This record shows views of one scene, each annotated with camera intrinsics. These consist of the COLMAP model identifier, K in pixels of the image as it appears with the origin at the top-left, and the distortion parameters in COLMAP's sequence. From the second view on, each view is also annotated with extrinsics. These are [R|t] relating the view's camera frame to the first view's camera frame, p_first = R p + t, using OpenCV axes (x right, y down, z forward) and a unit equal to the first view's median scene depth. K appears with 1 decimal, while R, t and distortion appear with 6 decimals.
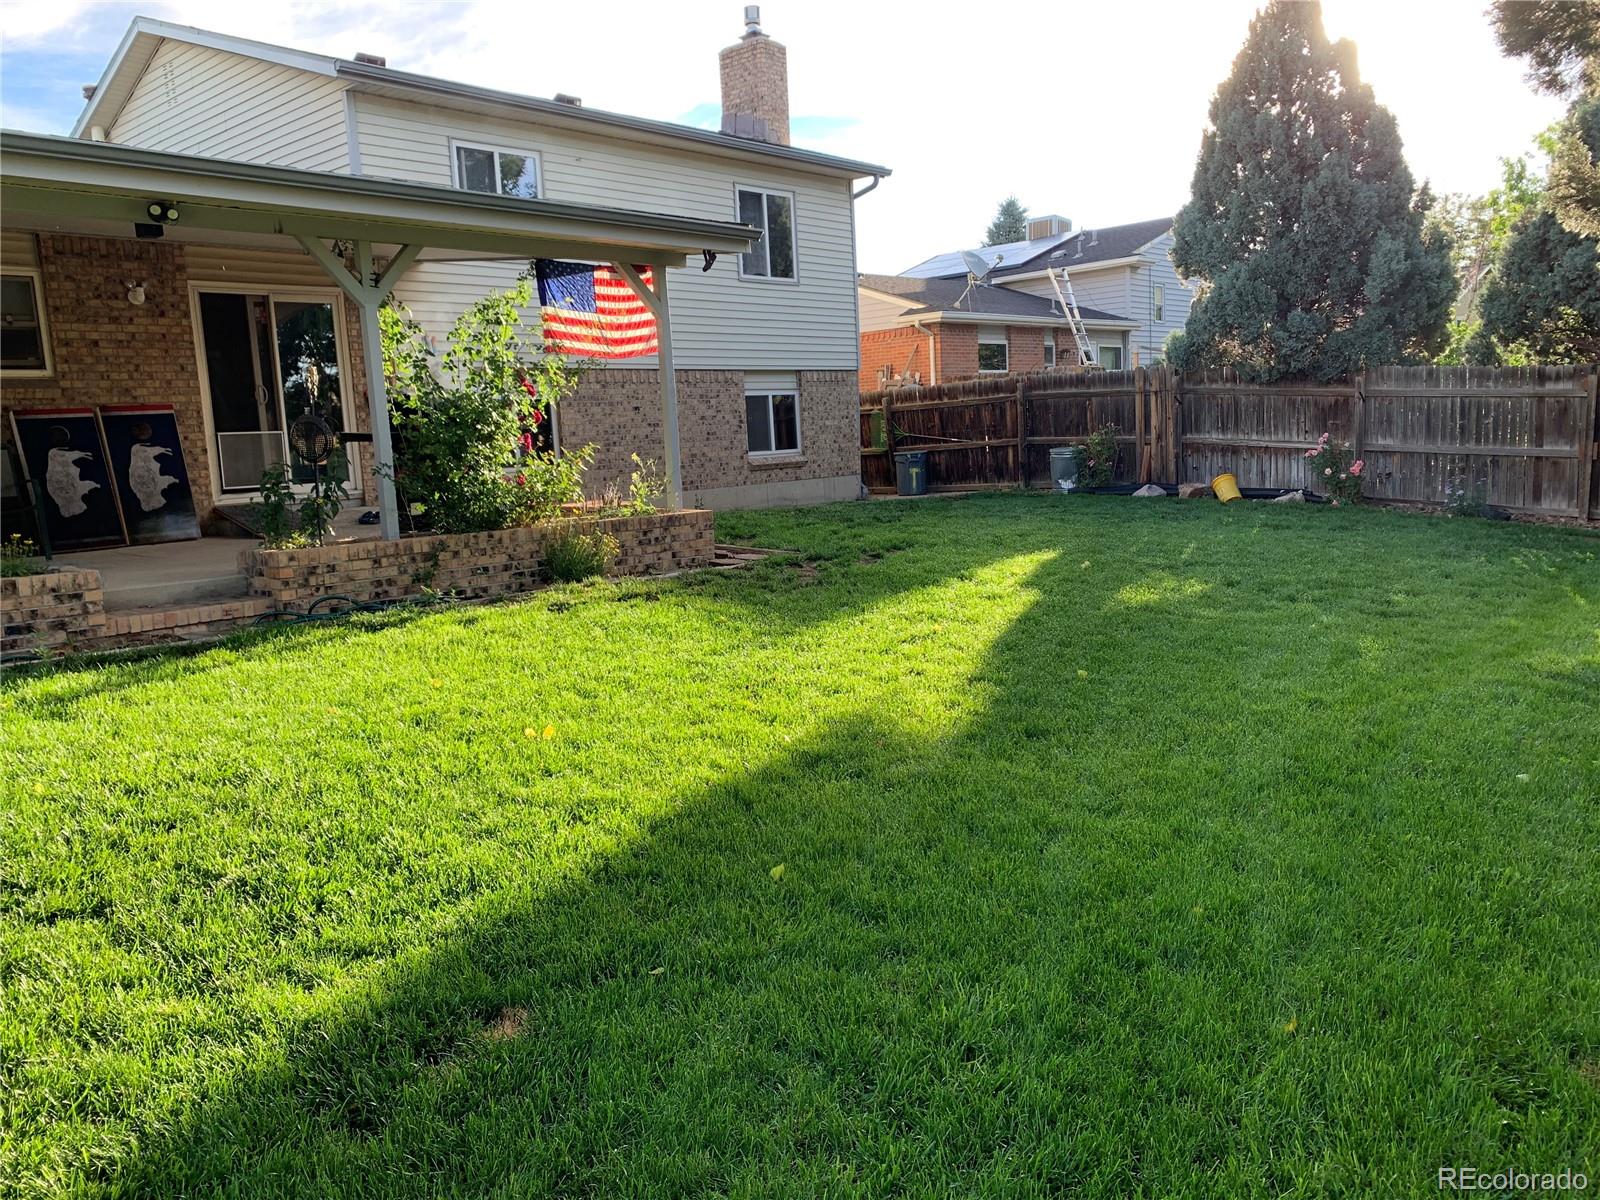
lens RADIAL K [[1217.5, 0, 794.1], [0, 1217.5, 600.0], [0, 0, 1]] dist [-0.001246, -0.000404]
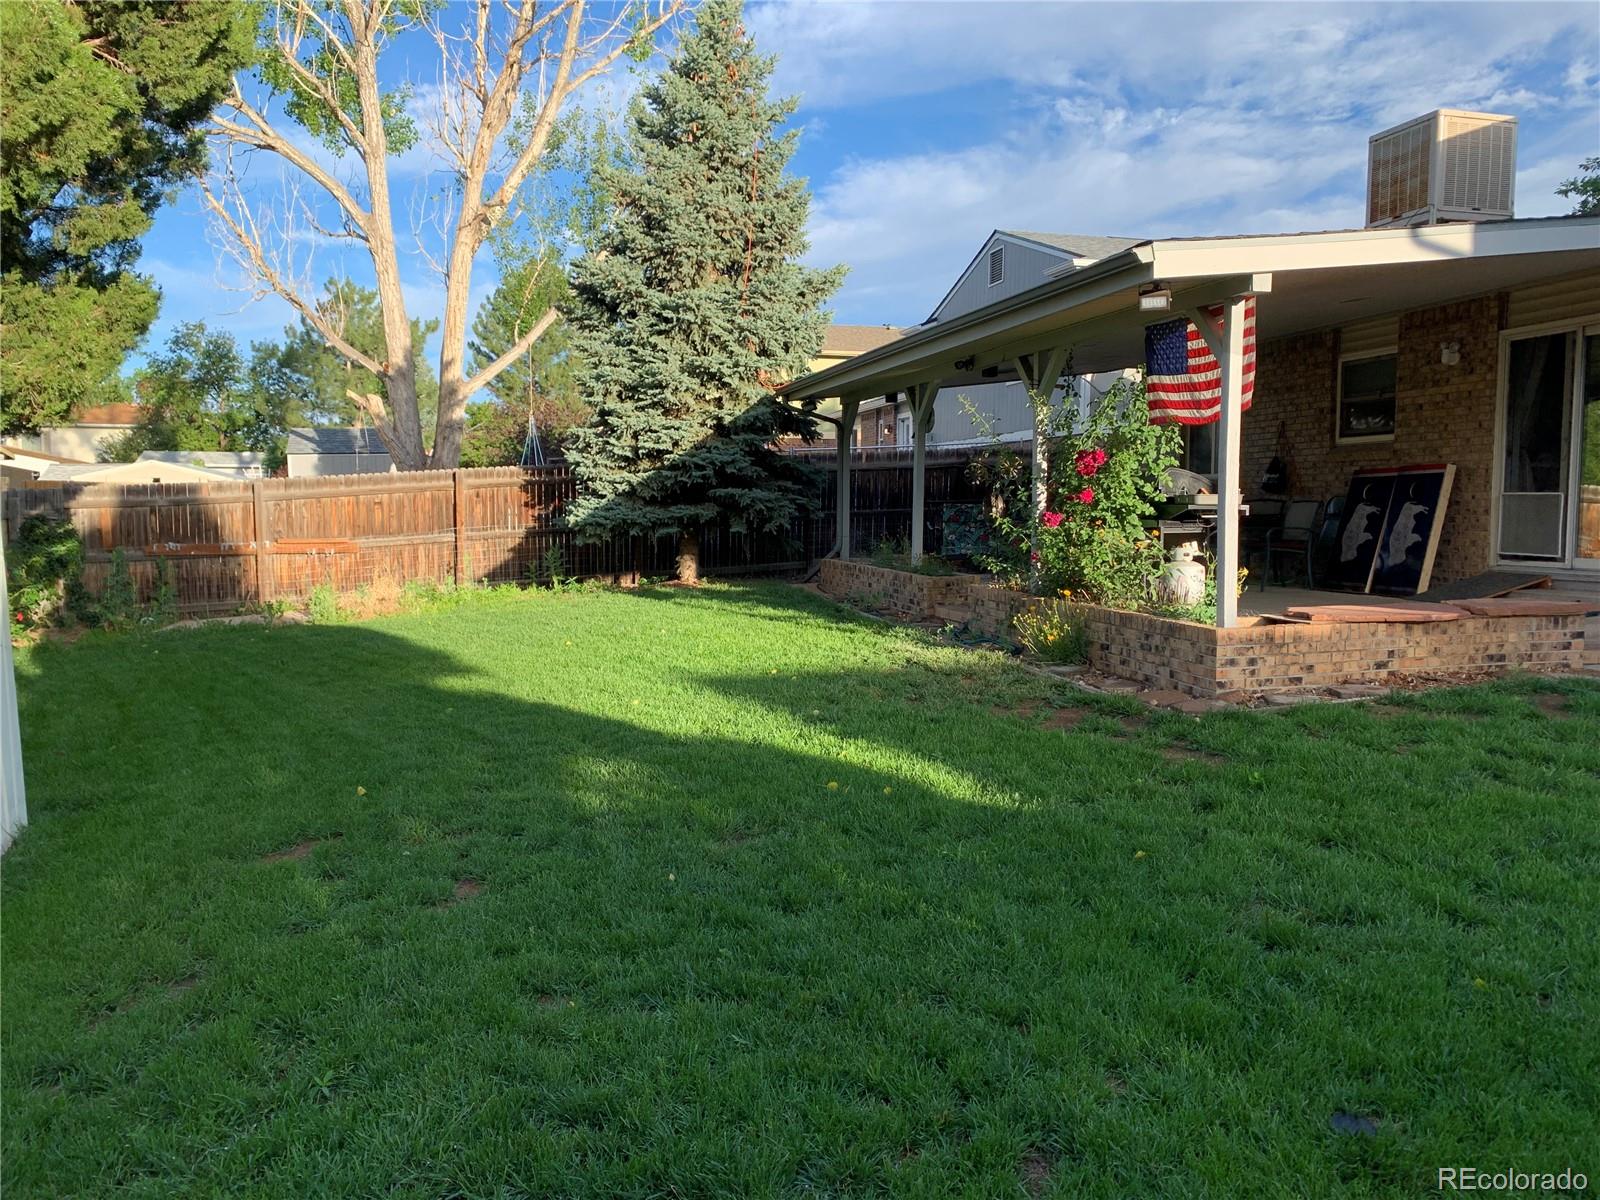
lens RADIAL K [[1217.5, 0, 793.6], [0, 1217.5, 600.9], [0, 0, 1]] dist [-0.001246, -0.000404]
pose [[-0.536669, 0.112216, -0.836298, 0.686826], [-0.091588, 0.977515, 0.189939, -0.210803], [0.838807, 0.178529, -0.514324, 1.197778]]
